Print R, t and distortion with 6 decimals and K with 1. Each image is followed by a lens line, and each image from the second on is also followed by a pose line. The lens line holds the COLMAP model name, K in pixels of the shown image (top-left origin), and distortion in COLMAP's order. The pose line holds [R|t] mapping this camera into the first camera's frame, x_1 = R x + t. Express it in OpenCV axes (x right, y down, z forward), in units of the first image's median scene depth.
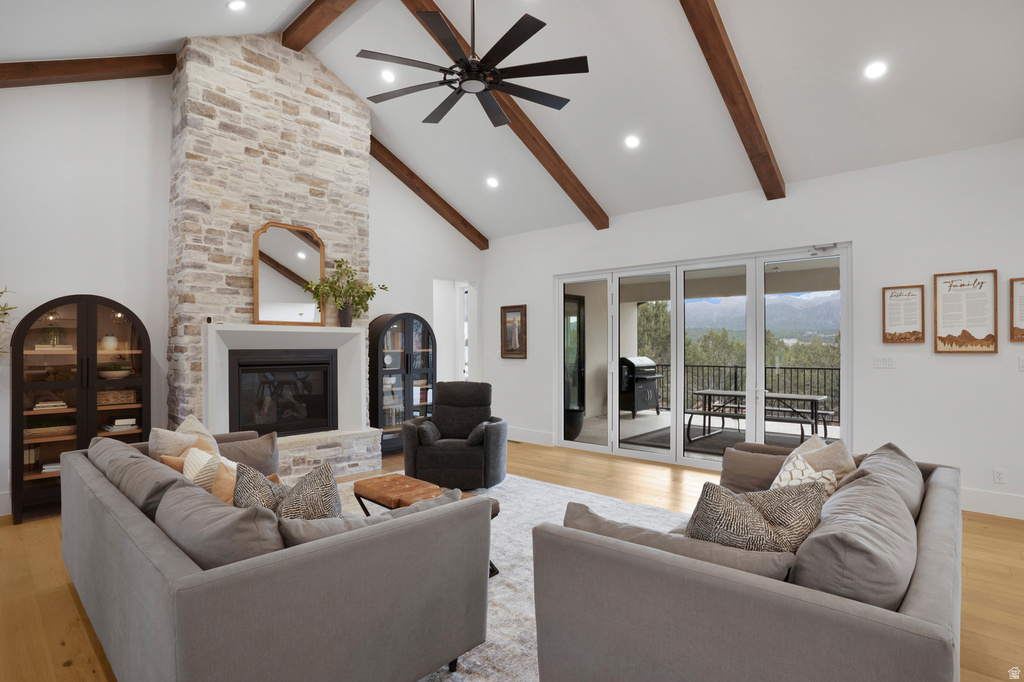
lens RADIAL K [[507.4, 0, 519.6], [0, 507.4, 343.0], [0, 0, 1]] dist [-0.044301, 0.009420]
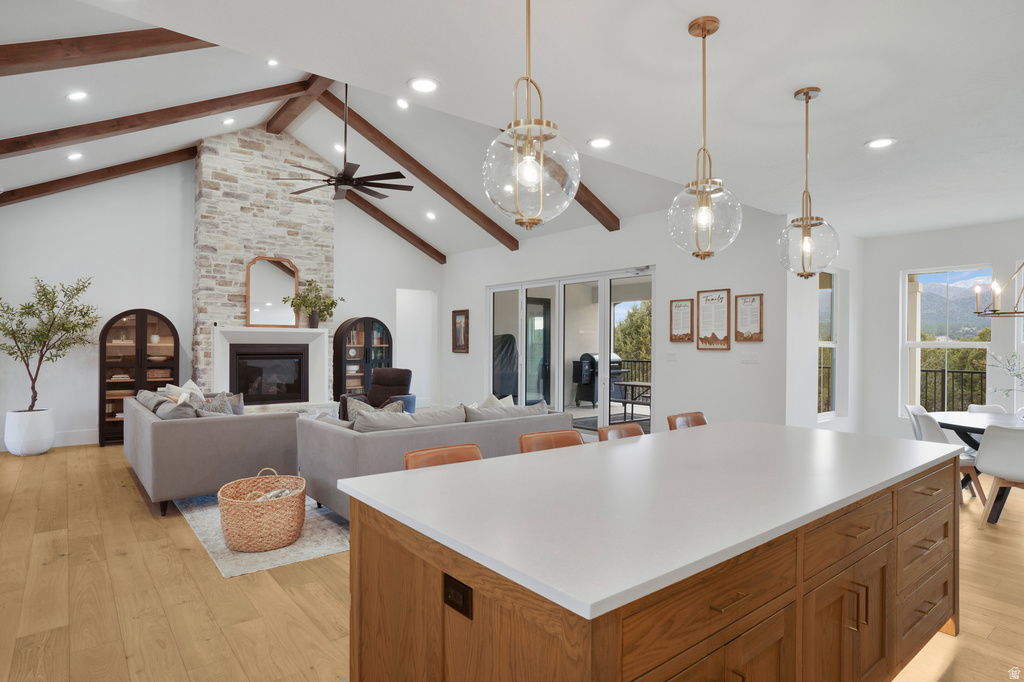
lens RADIAL K [[538.2, 0, 502.0], [0, 538.2, 341.2], [0, 0, 1]] dist [-0.024783, -0.000755]
pose [[0.988541, 0.006002, -0.150833, 0.457789], [-0.005660, 0.999980, 0.002702, -0.003070], [0.150846, -0.001817, 0.988556, -0.451024]]
